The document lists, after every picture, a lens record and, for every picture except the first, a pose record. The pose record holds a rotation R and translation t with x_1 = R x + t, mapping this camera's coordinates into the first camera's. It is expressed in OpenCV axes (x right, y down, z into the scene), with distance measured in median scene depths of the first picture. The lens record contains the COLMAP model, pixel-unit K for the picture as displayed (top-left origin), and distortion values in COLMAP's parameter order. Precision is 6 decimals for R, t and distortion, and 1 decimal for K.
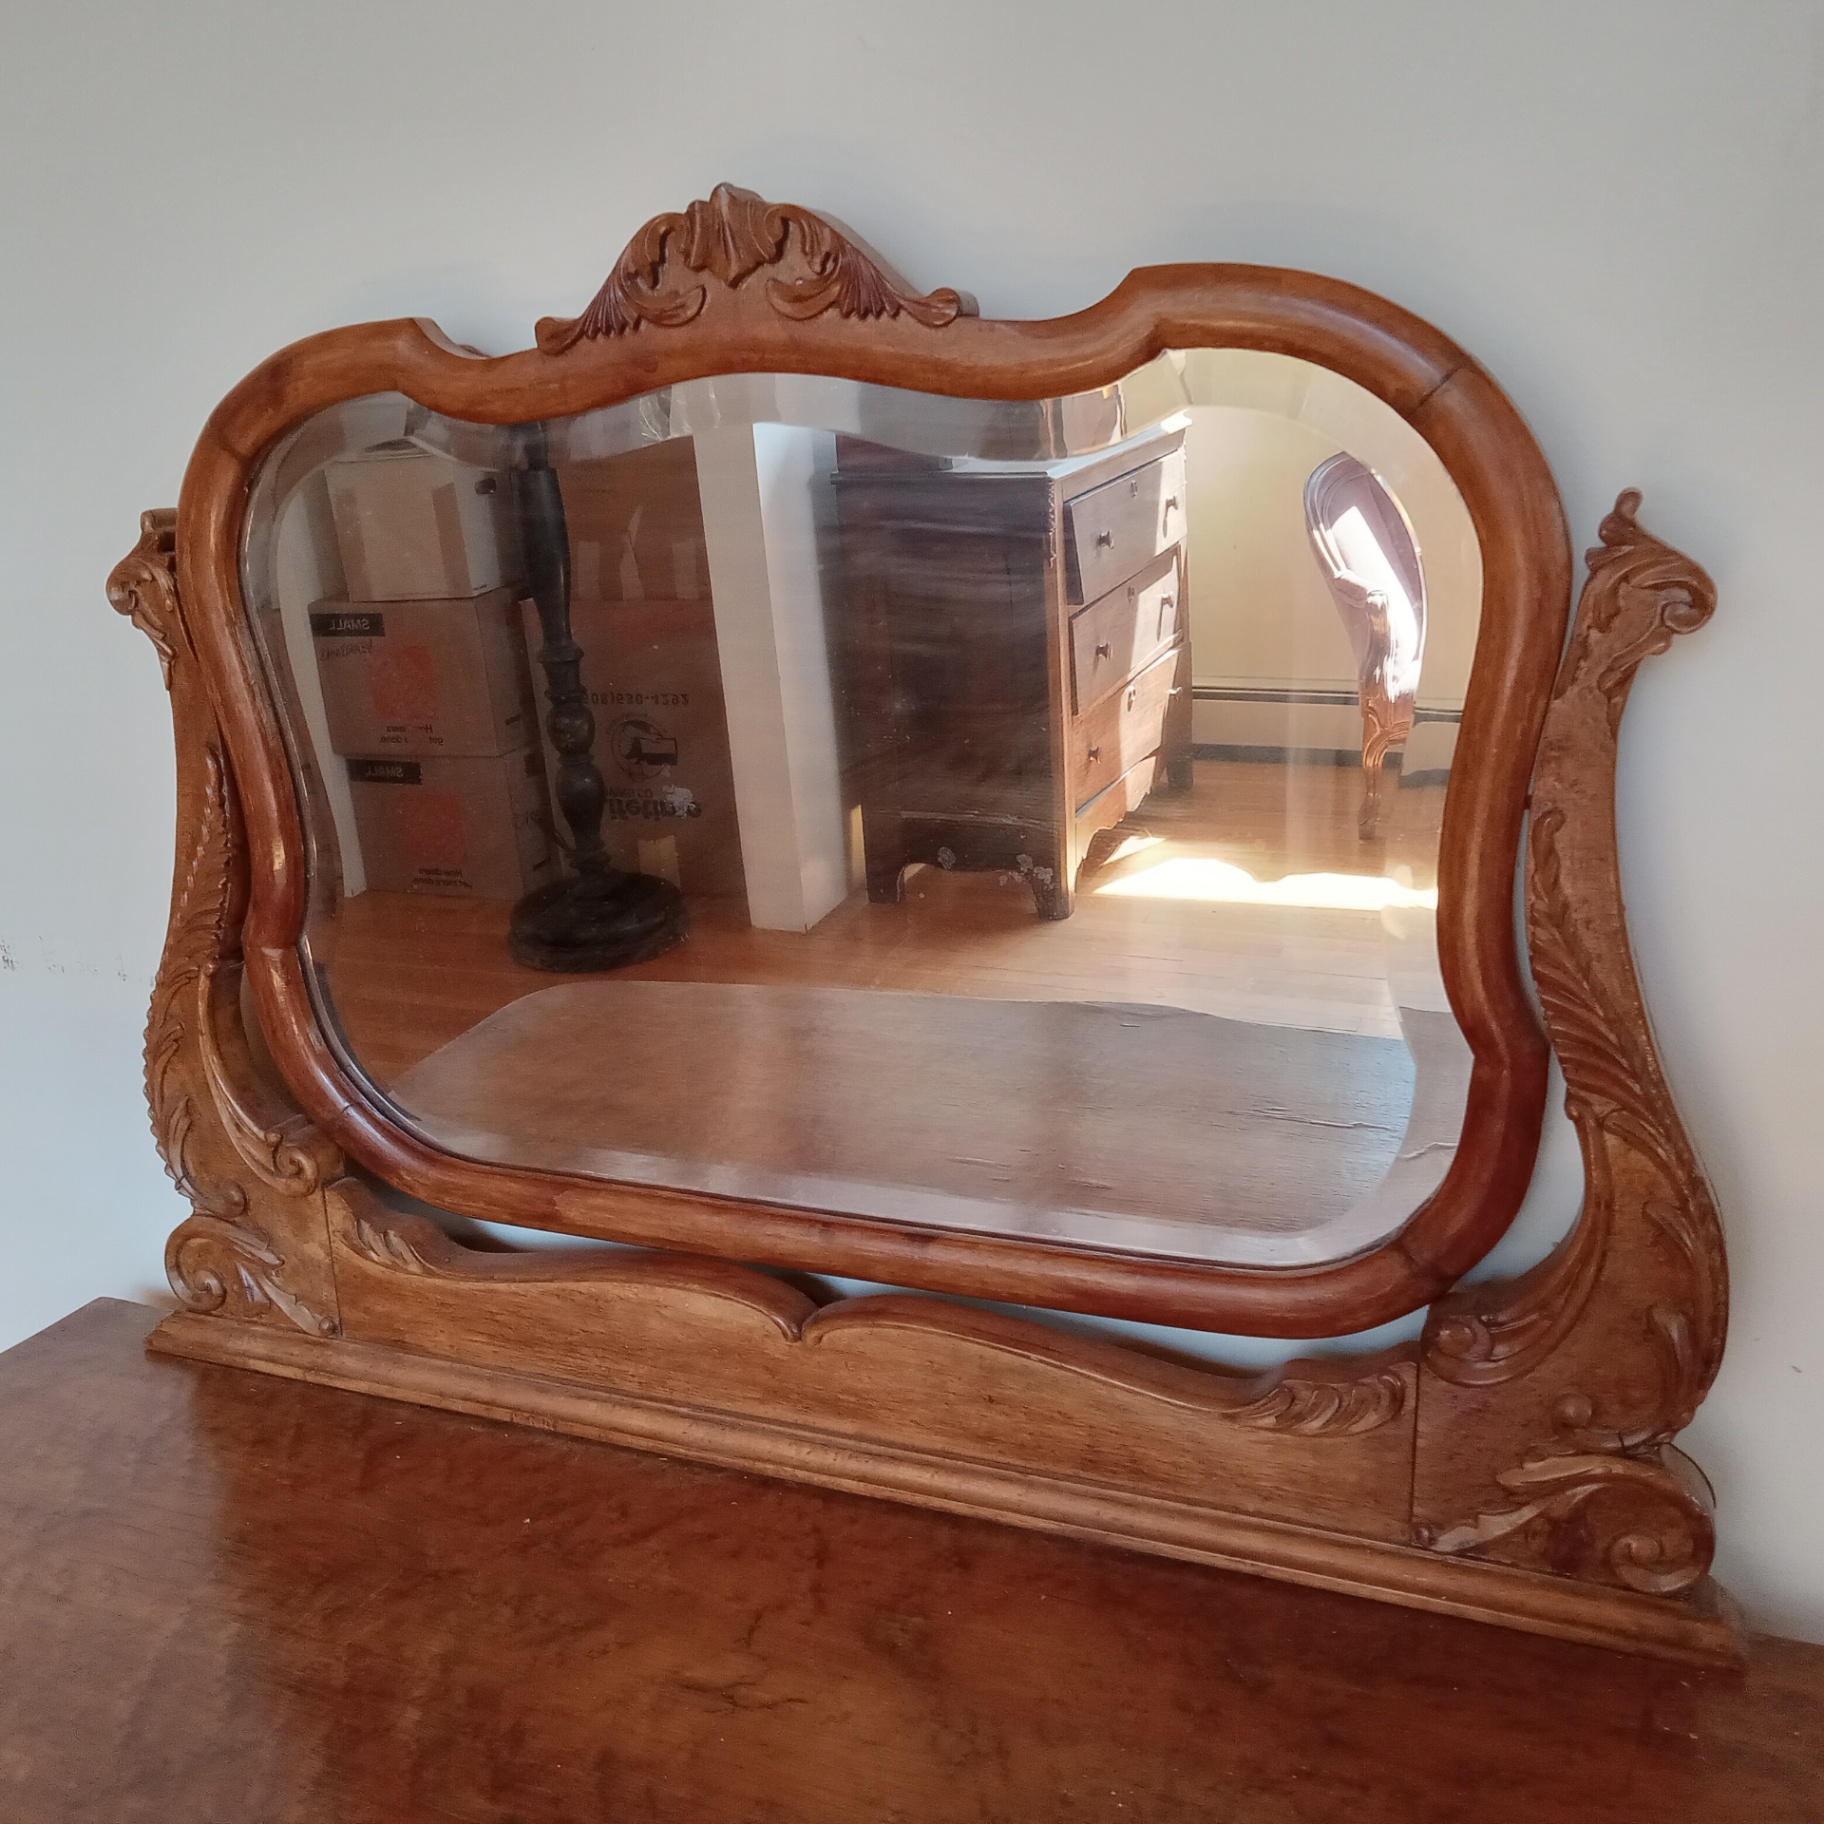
lens RADIAL K [[1812.4, 0, 916.7], [0, 1812.4, 915.0], [0, 0, 1]] dist [-0.008289, 0.005168]
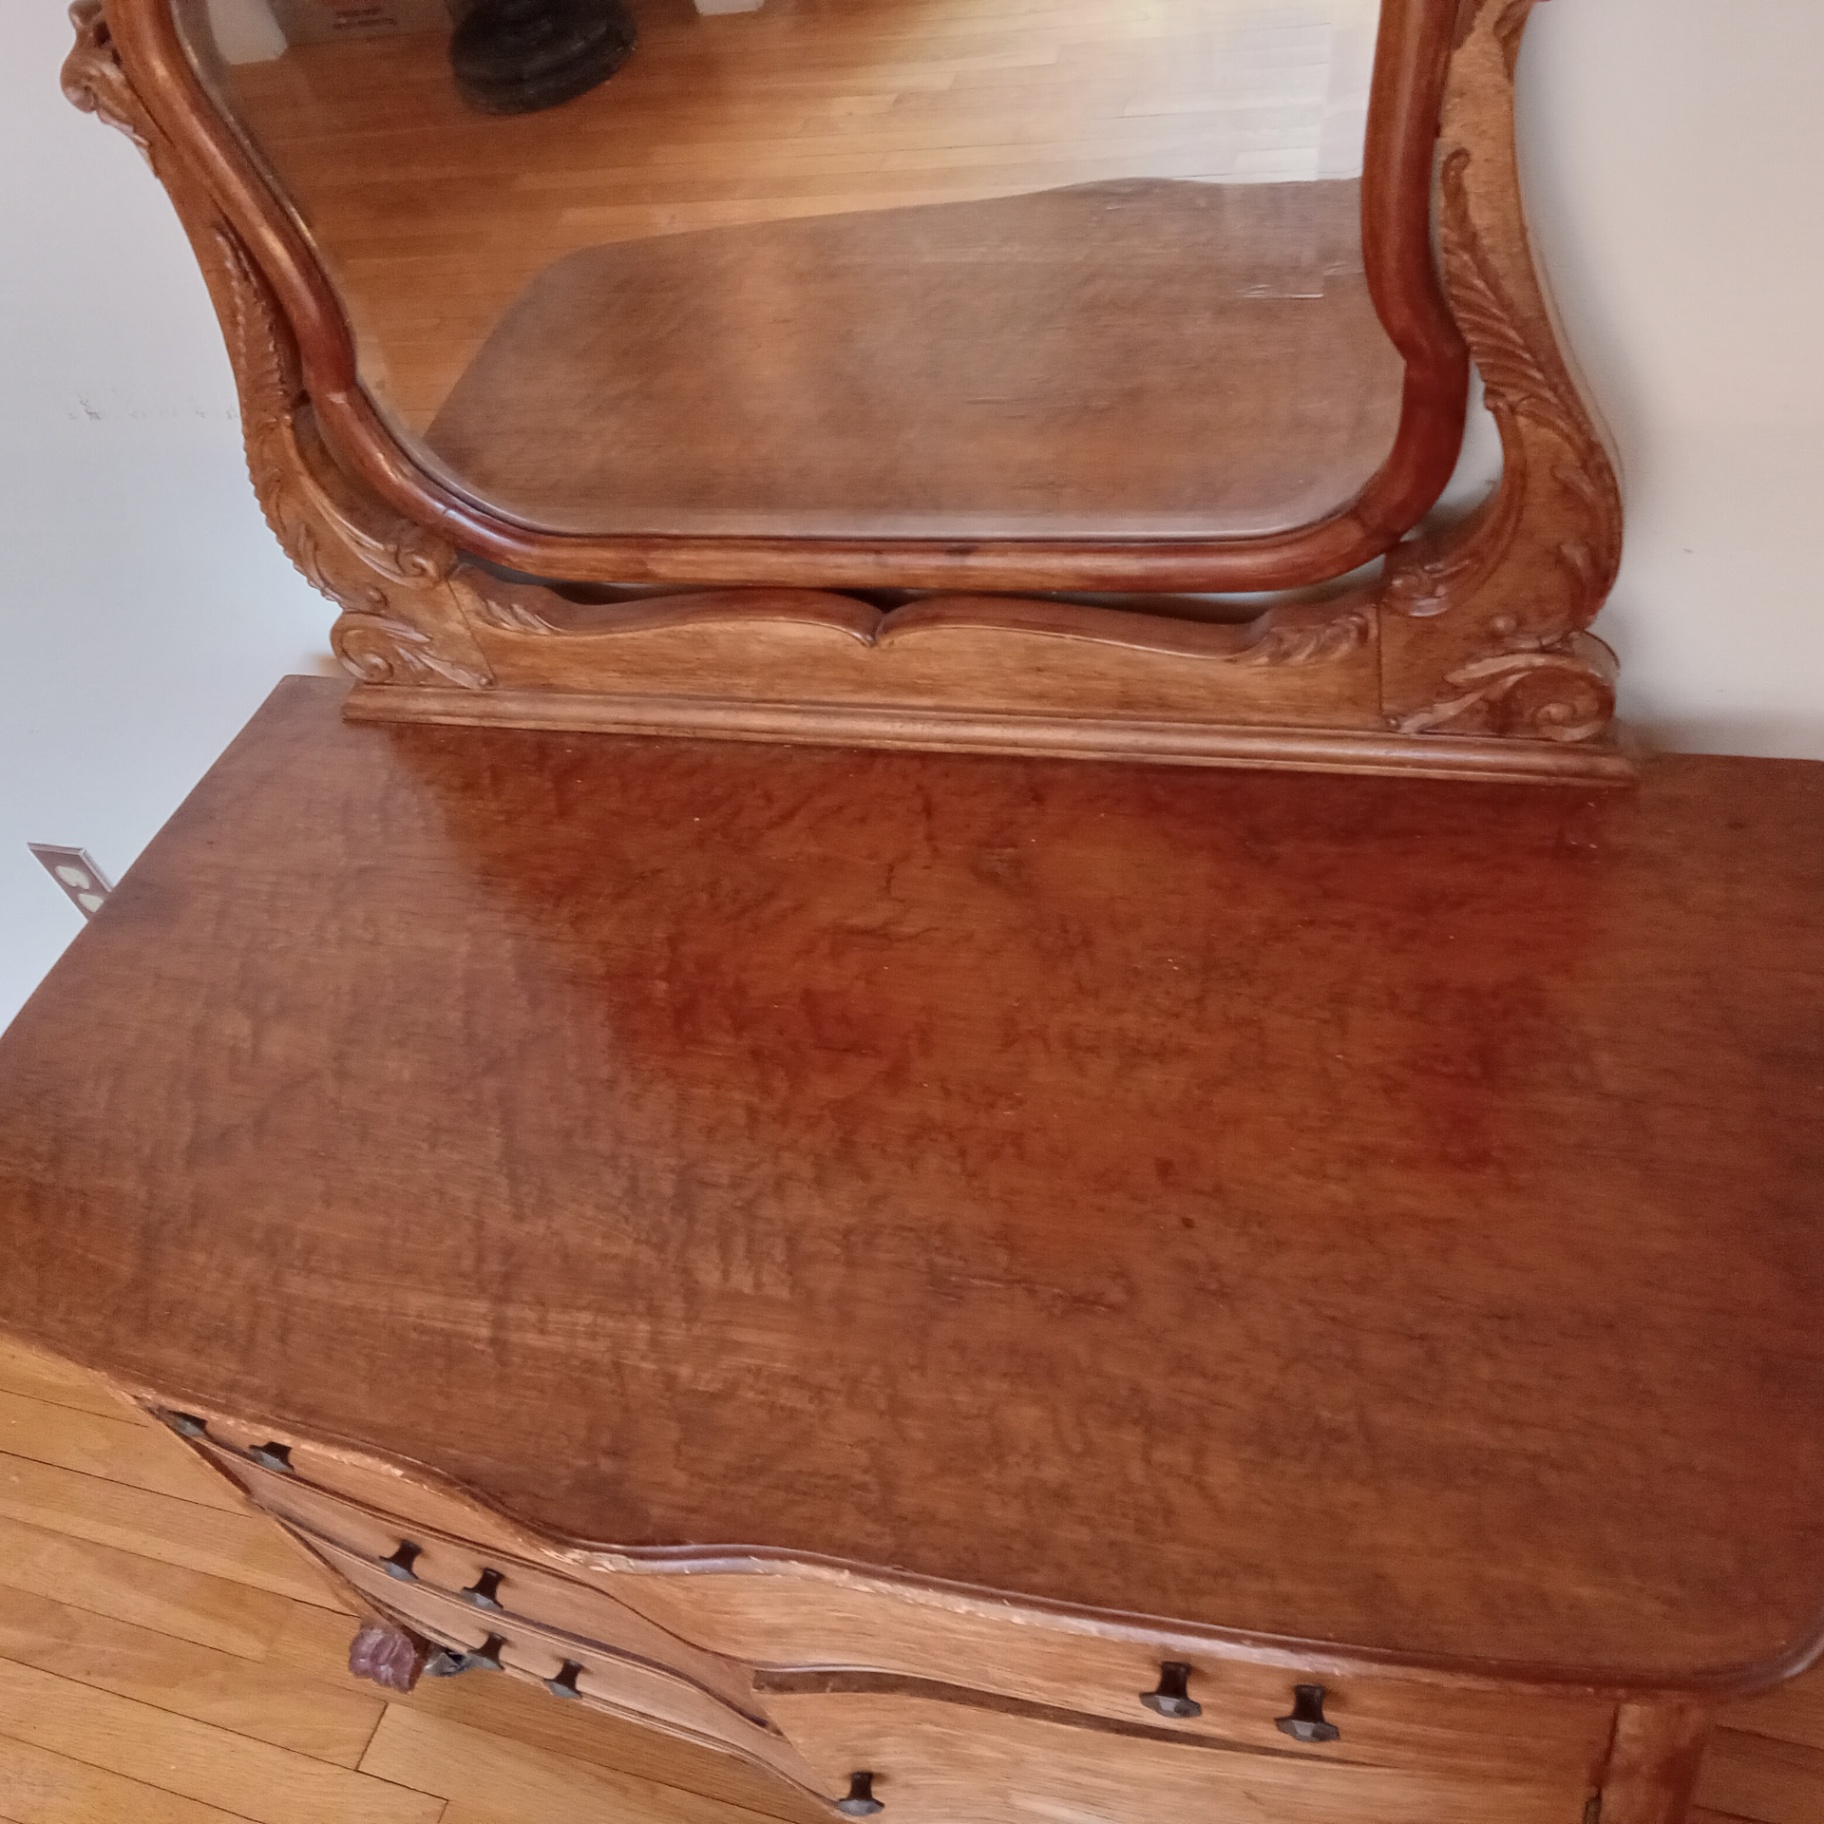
lens RADIAL K [[1800.4, 0, 916.3], [0, 1800.4, 907.9], [0, 0, 1]] dist [-0.005988, 0.000072]
pose [[0.981133, -0.178292, -0.074765, 0.021943], [0.191410, 0.841381, 0.505410, -0.232790], [-0.027204, -0.510186, 0.859634, -0.134617]]
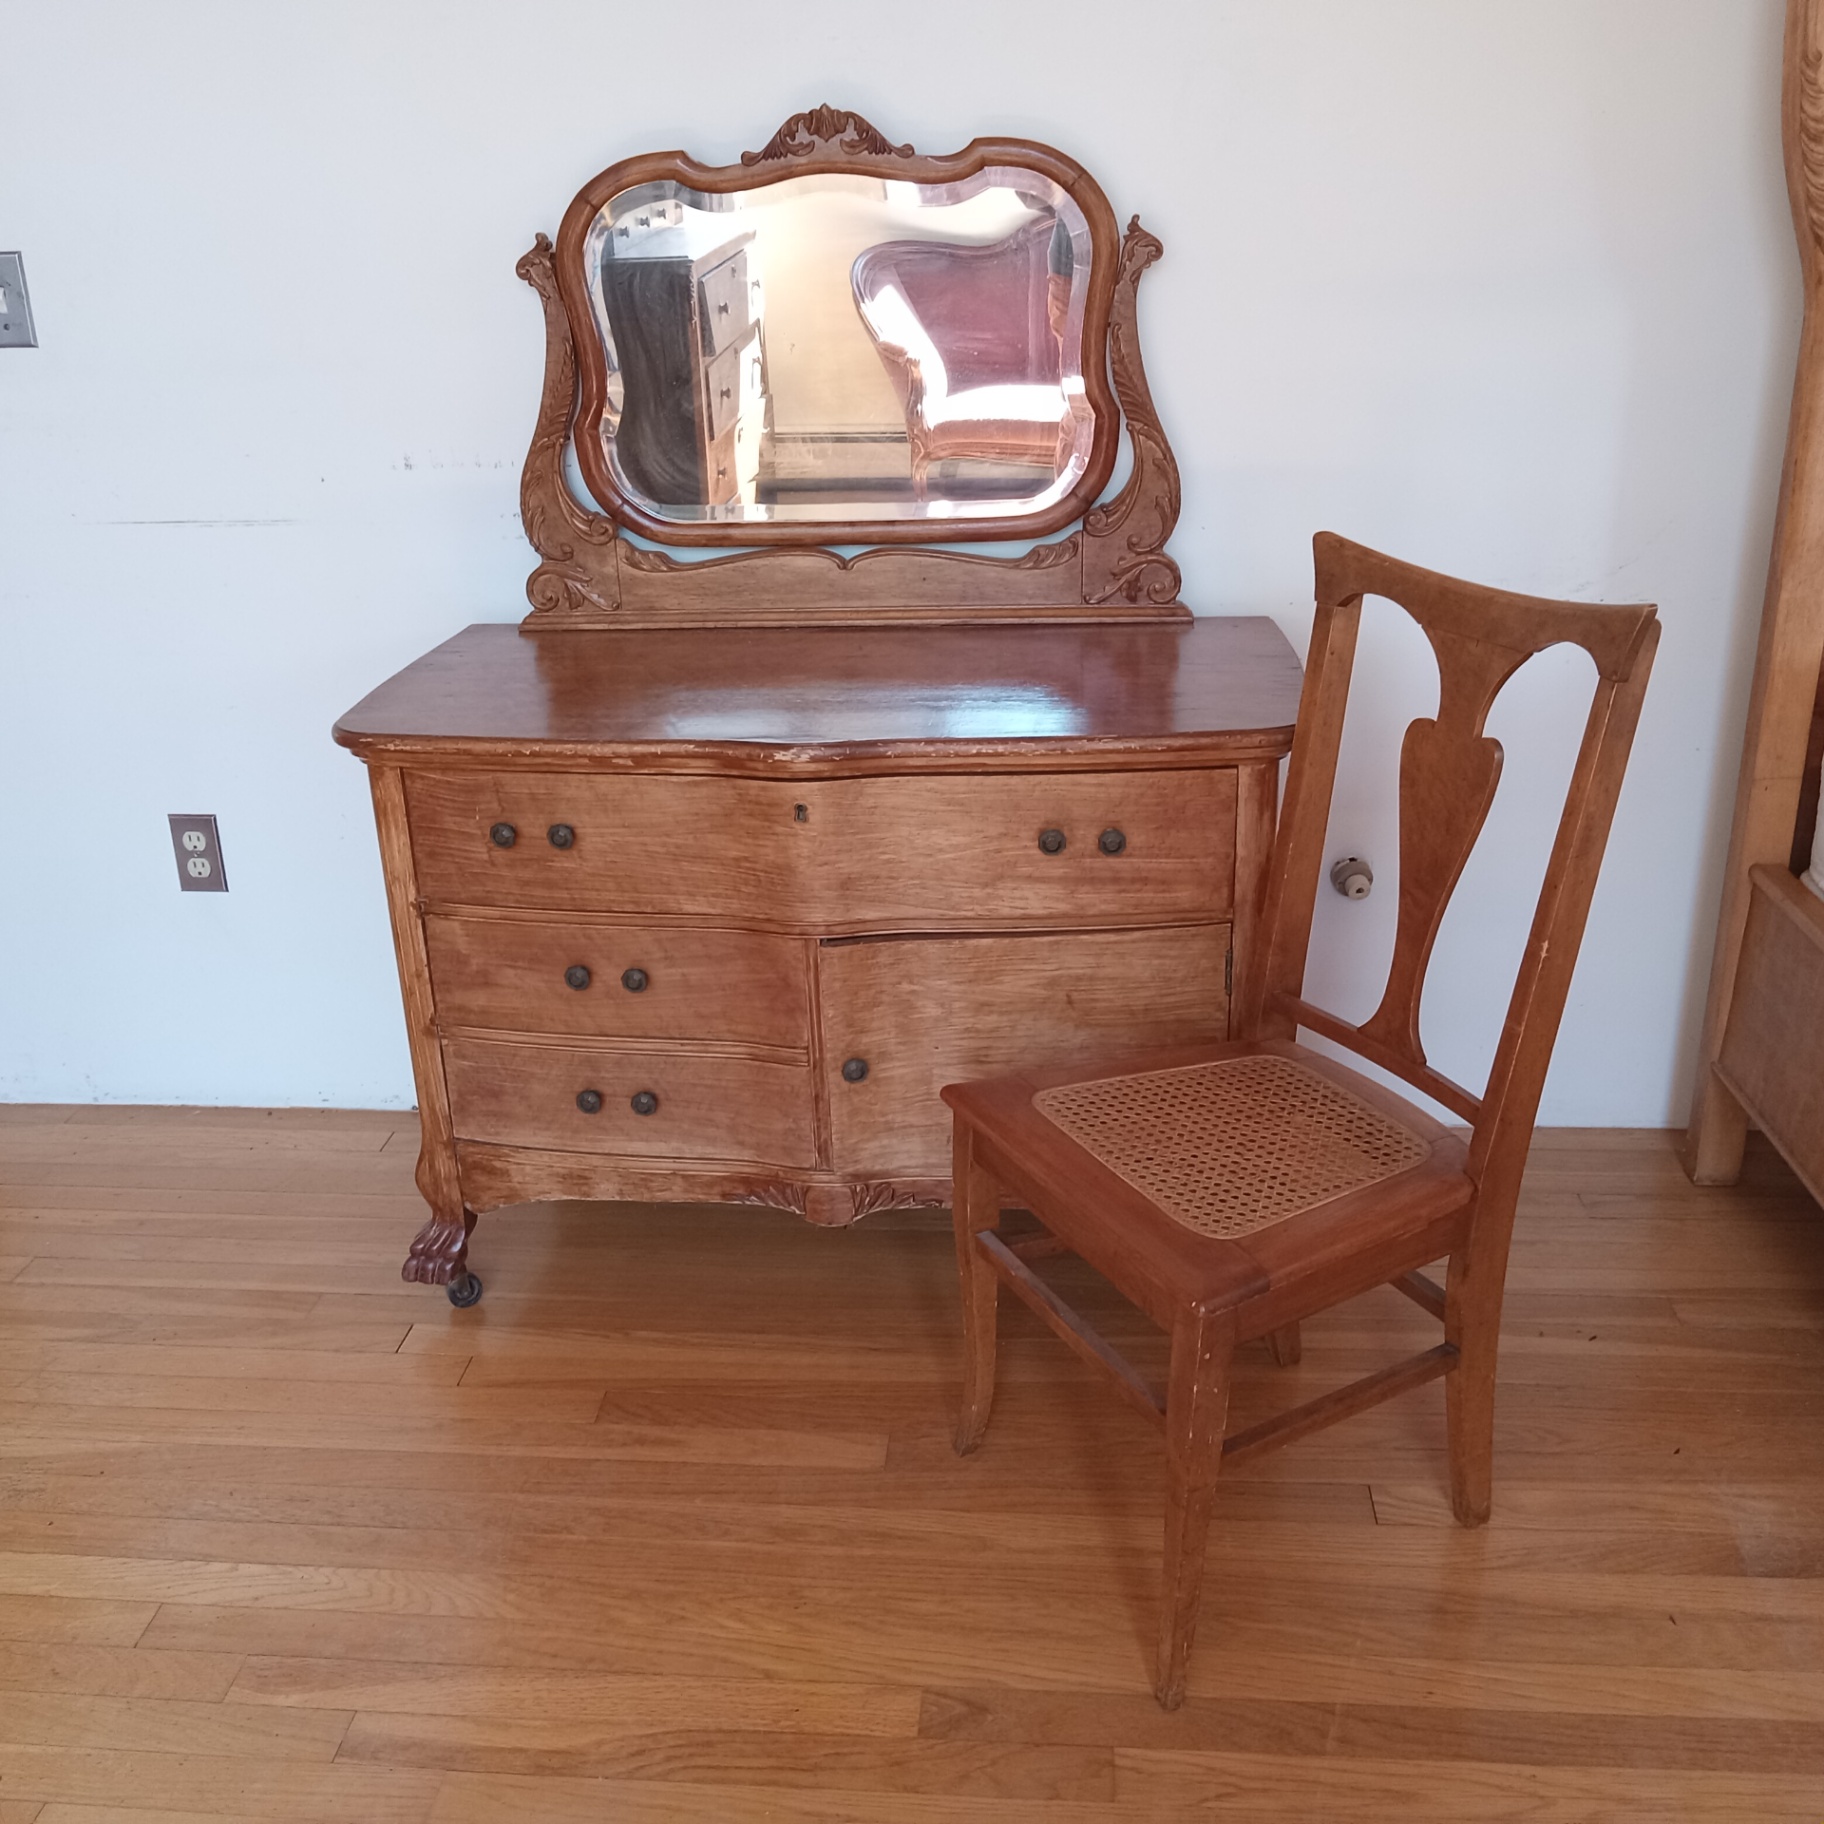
lens RADIAL K [[1795.8, 0, 912.0], [0, 1795.8, 912.0], [0, 0, 1]] dist [0.048028, -0.236422]
pose [[0.955967, -0.101245, 0.275459, -0.749448], [0.075608, 0.991889, 0.102174, 0.482520], [-0.283569, -0.076848, 0.955868, -1.536735]]
